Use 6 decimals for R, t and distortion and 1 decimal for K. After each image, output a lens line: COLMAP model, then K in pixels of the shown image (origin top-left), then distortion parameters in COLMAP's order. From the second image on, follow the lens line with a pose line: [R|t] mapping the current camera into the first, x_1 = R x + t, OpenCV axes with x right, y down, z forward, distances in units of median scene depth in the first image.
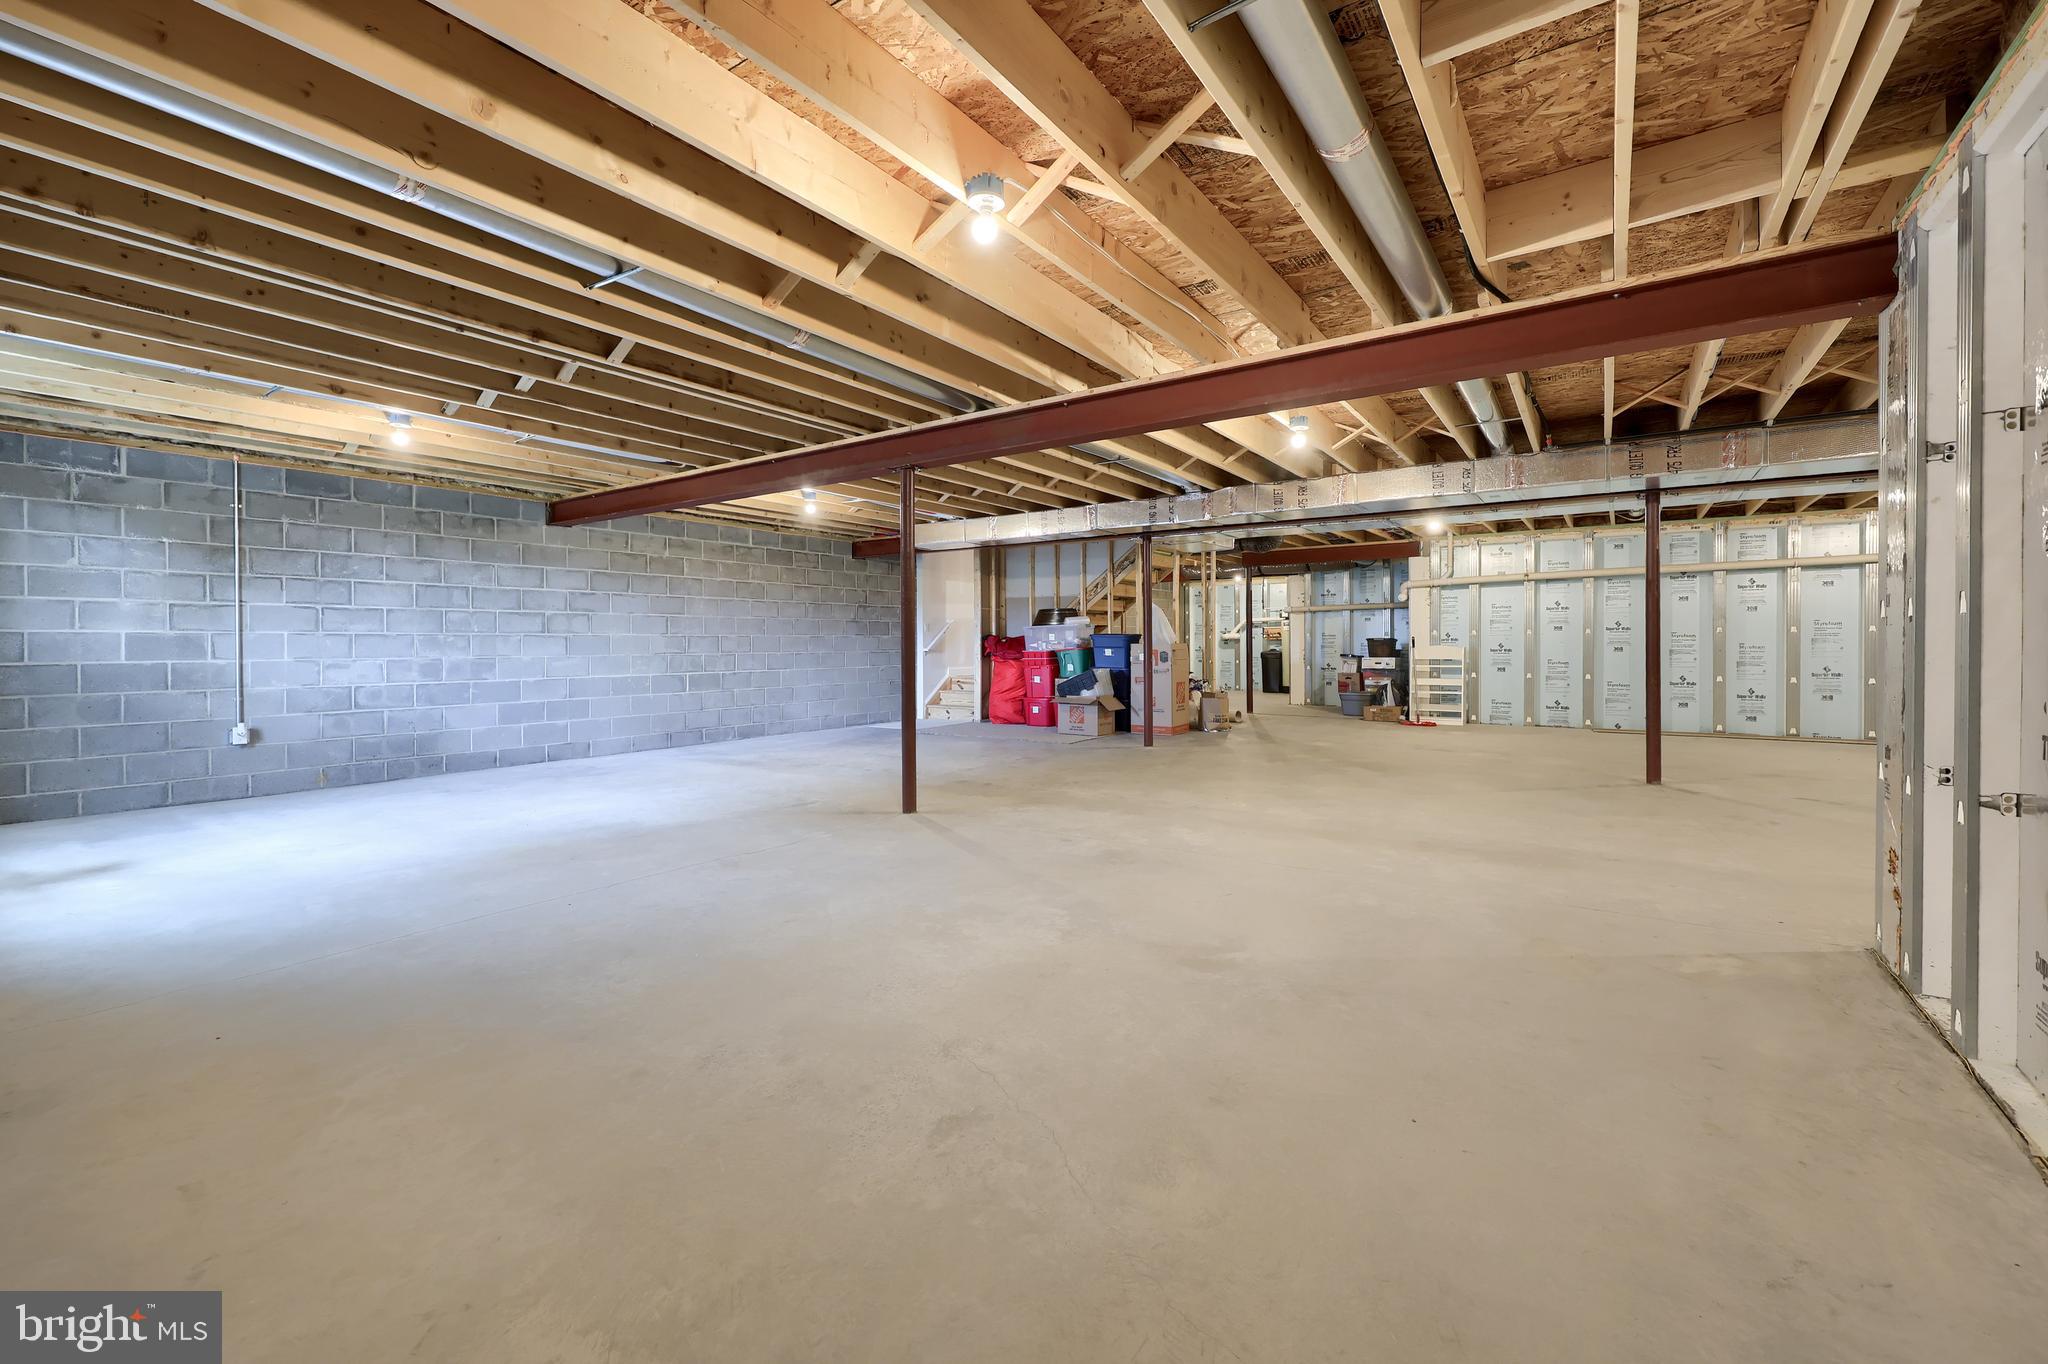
lens RADIAL K [[825.6, 0, 1036.4], [0, 825.6, 665.2], [0, 0, 1]] dist [-0.000343, -0.000201]
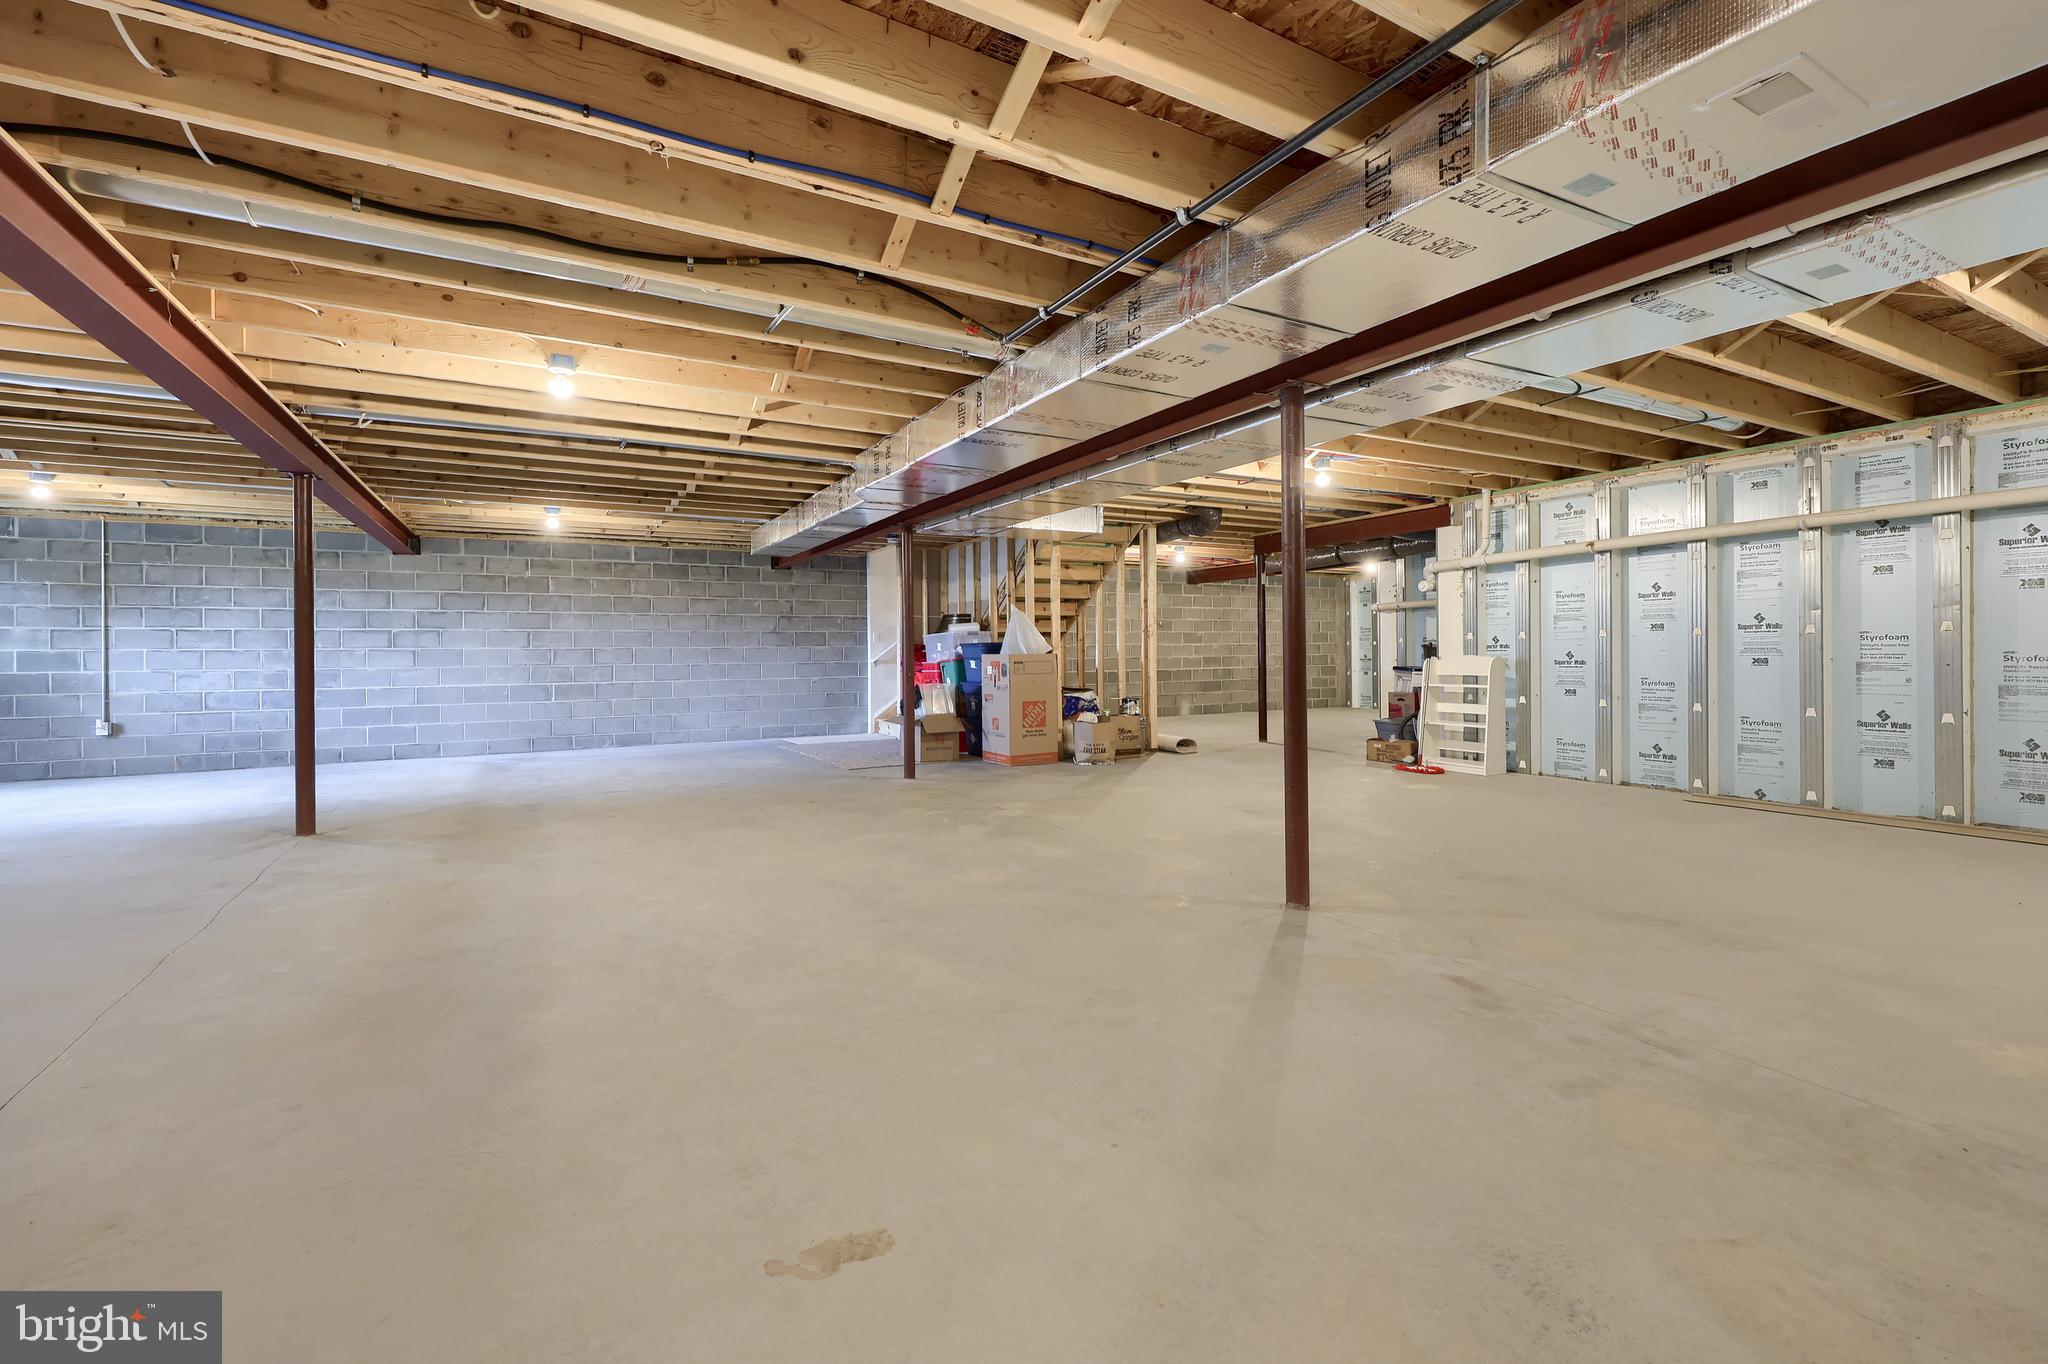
lens RADIAL K [[825.6, 0, 1036.4], [0, 825.6, 665.2], [0, 0, 1]] dist [-0.000343, -0.000201]
pose [[0.897744, 0.003220, -0.440506, 0.602509], [-0.006845, 0.999955, -0.006642, -0.011093], [0.440465, 0.008978, 0.897725, 0.301617]]
